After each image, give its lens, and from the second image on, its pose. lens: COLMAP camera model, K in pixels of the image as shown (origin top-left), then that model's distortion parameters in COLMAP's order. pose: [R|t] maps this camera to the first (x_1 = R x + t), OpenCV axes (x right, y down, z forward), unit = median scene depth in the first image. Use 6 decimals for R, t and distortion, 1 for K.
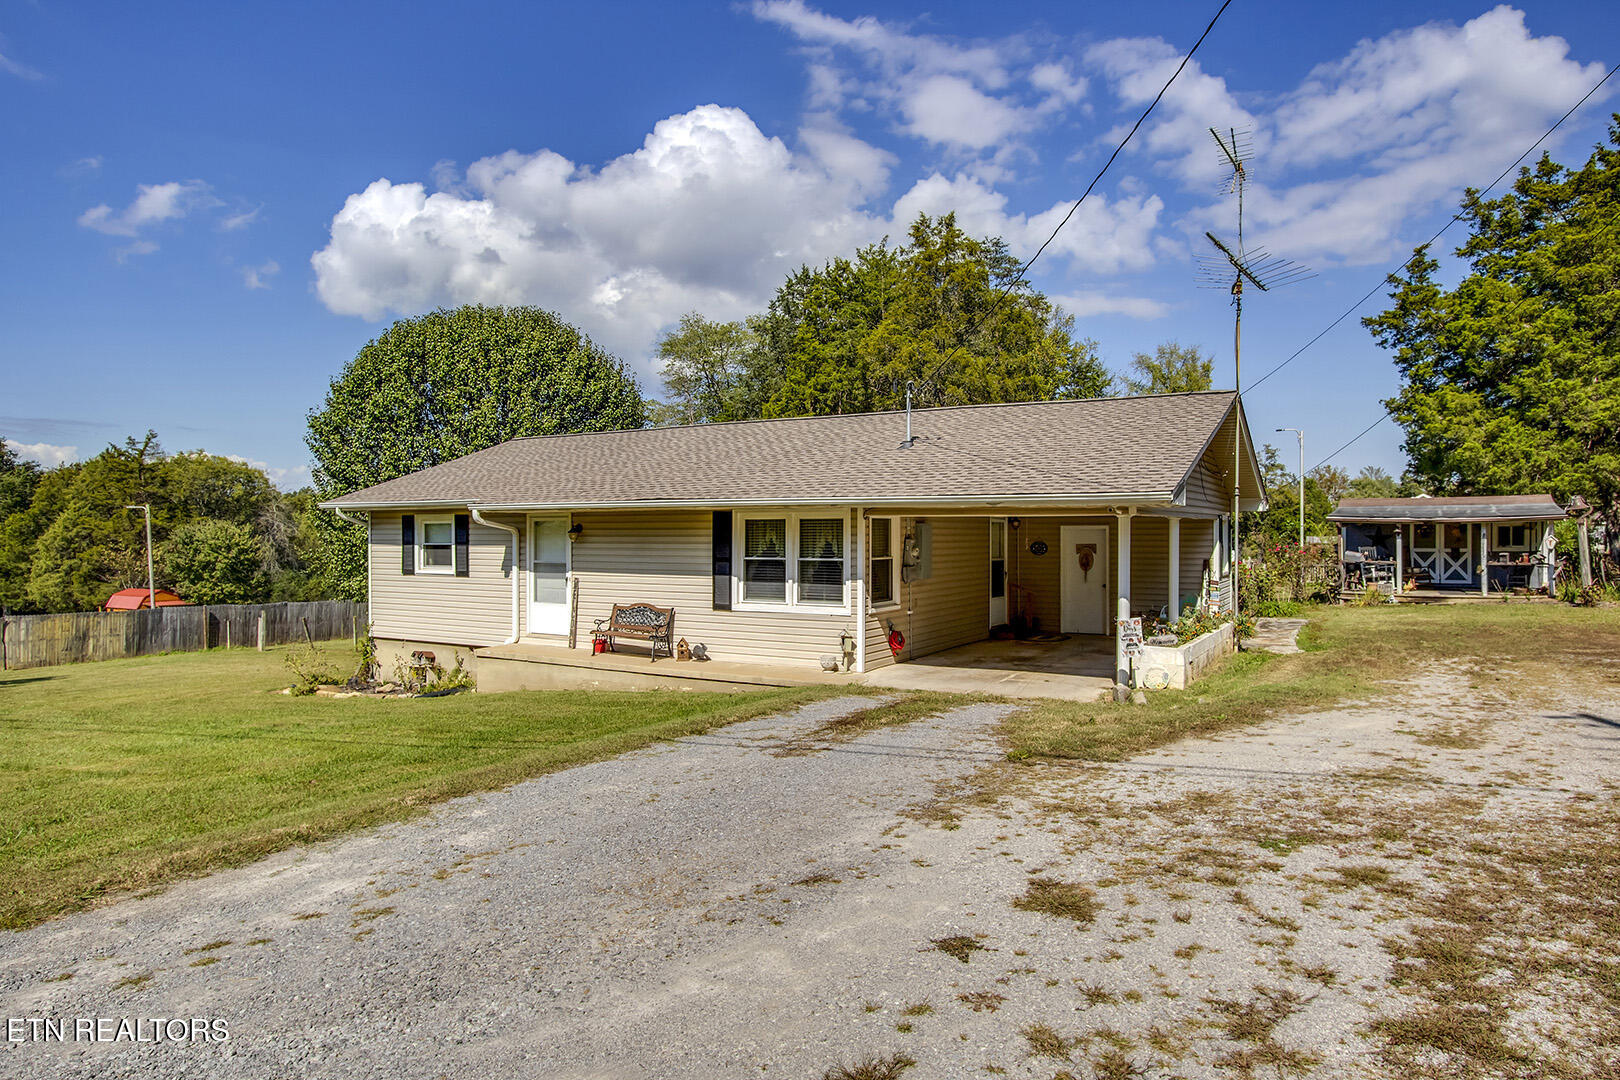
lens RADIAL K [[967.4, 0, 810.0], [0, 967.4, 540.0], [0, 0, 1]] dist [-0.004698, -0.000771]
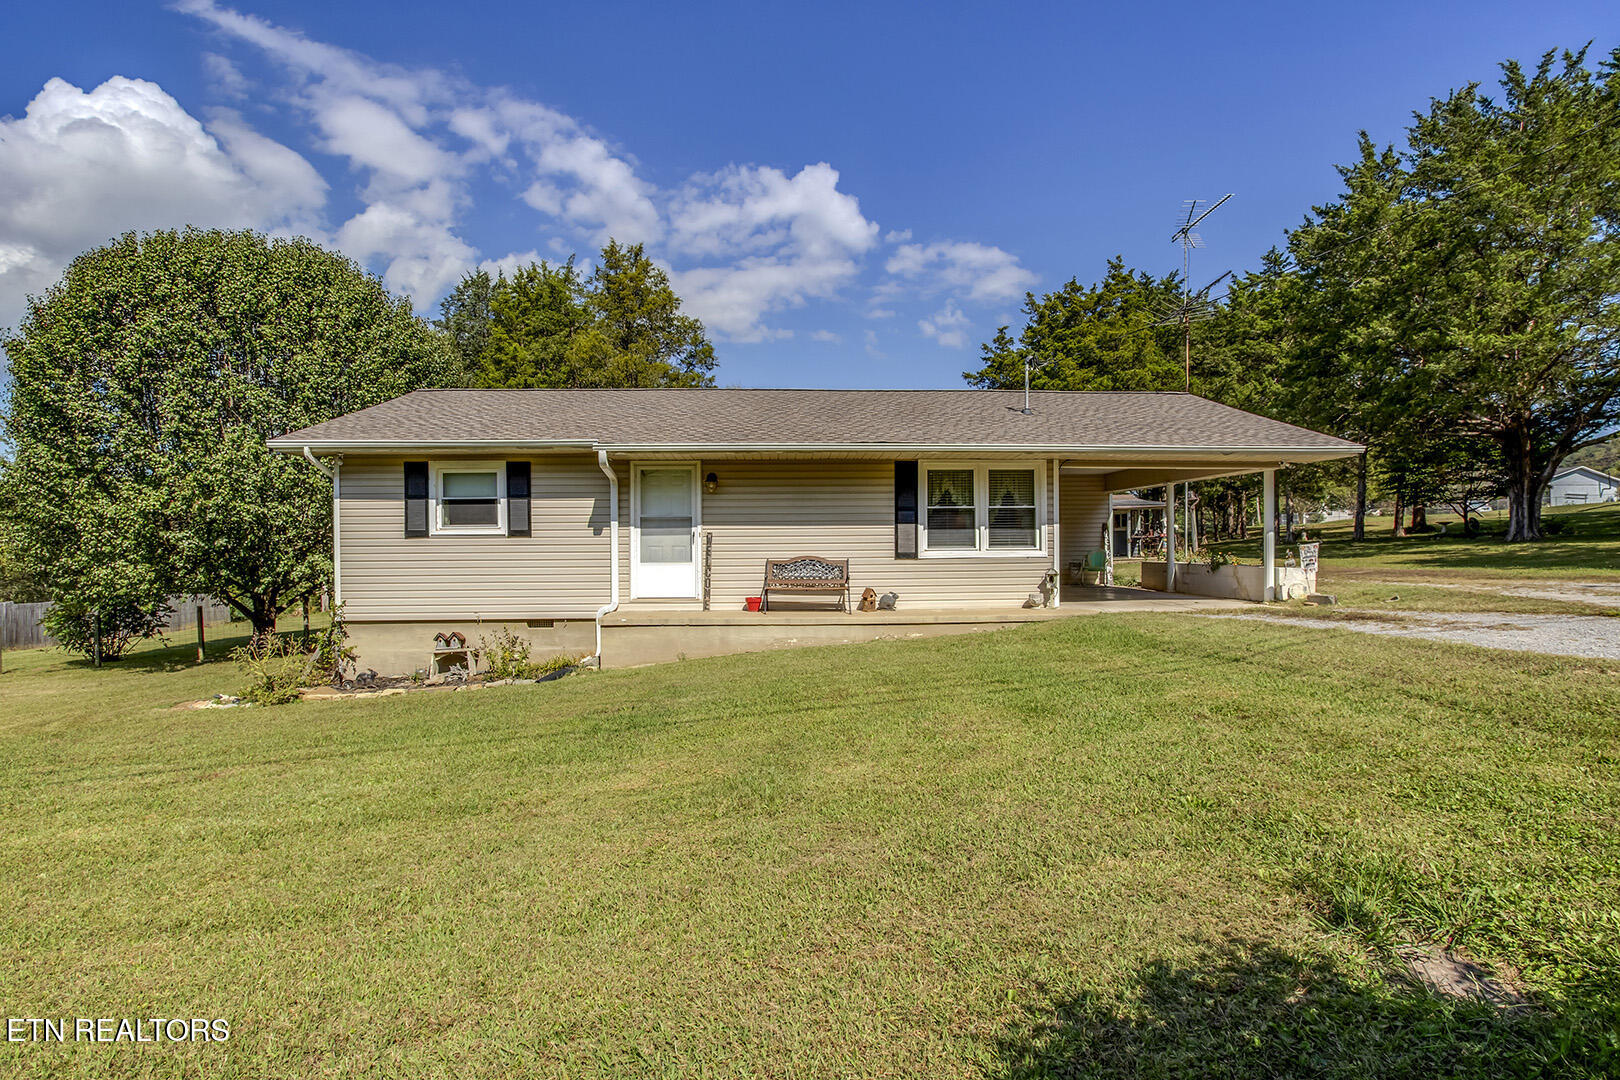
lens RADIAL K [[922.8, 0, 808.0], [0, 922.8, 557.5], [0, 0, 1]] dist [-0.018942, 0.001769]
pose [[0.833527, 0.000109, 0.552479, -0.666005], [0.011195, 0.999791, -0.017087, 0.081321], [-0.552365, 0.020427, 0.833352, 0.237679]]
